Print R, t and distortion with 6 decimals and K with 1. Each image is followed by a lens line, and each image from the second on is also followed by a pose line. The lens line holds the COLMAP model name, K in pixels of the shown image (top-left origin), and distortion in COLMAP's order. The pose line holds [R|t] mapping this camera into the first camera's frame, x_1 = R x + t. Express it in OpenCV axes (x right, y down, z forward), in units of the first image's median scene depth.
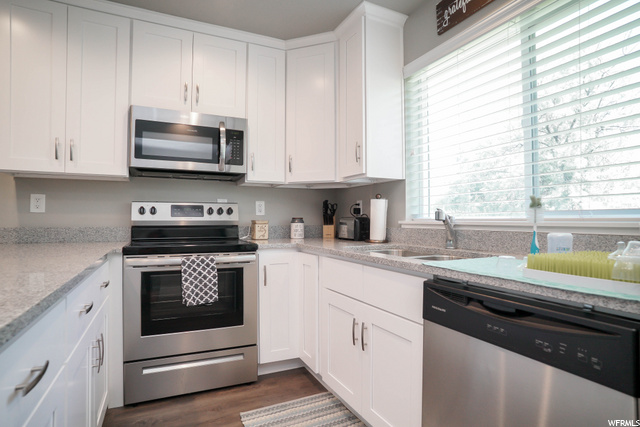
lens RADIAL K [[334.8, 0, 315.8], [0, 334.8, 214.9], [0, 0, 1]] dist [-0.080450, 0.040535]
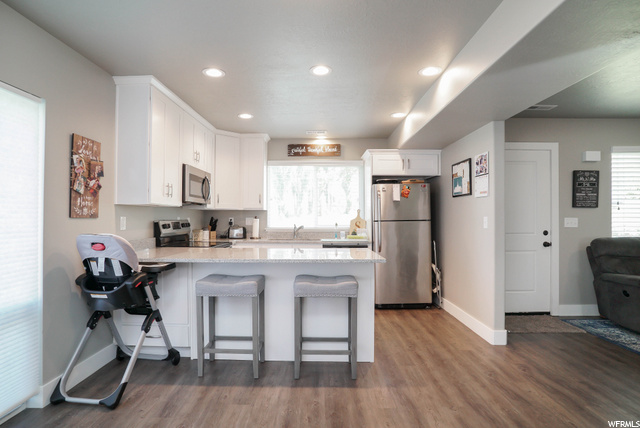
lens RADIAL K [[334.8, 0, 315.8], [0, 334.8, 215.4], [0, 0, 1]] dist [-0.080450, 0.040535]
pose [[0.429530, 0.005322, 0.903037, -1.762362], [-0.010992, 0.999939, -0.000665, -0.077309], [-0.902986, -0.009641, 0.429562, -0.333785]]
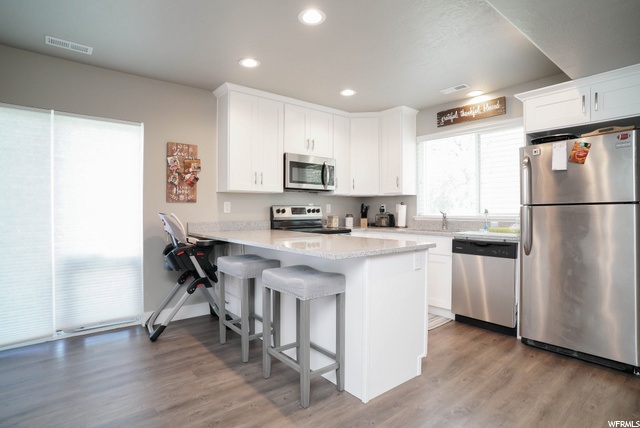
lens RADIAL K [[334.8, 0, 315.8], [0, 334.8, 215.4], [0, 0, 1]] dist [-0.080450, 0.040535]
pose [[0.968734, -0.004878, 0.248052, -0.847464], [-0.002067, 0.999613, 0.027732, -0.043071], [-0.248092, -0.027378, 0.968350, -0.807524]]
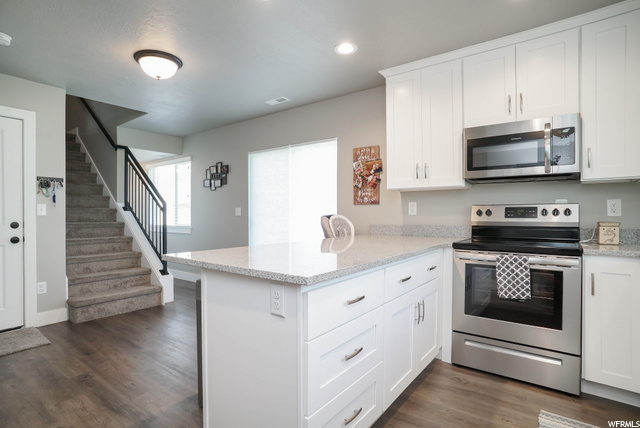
lens RADIAL K [[343.6, 0, 320.0], [0, 343.6, 214.0], [0, 0, 1]] dist [-0.084656, 0.044100]
pose [[0.451539, -0.000490, -0.892251, 0.327993], [0.014453, 0.999873, 0.006765, -0.027738], [0.892134, -0.015951, 0.451489, -0.071422]]
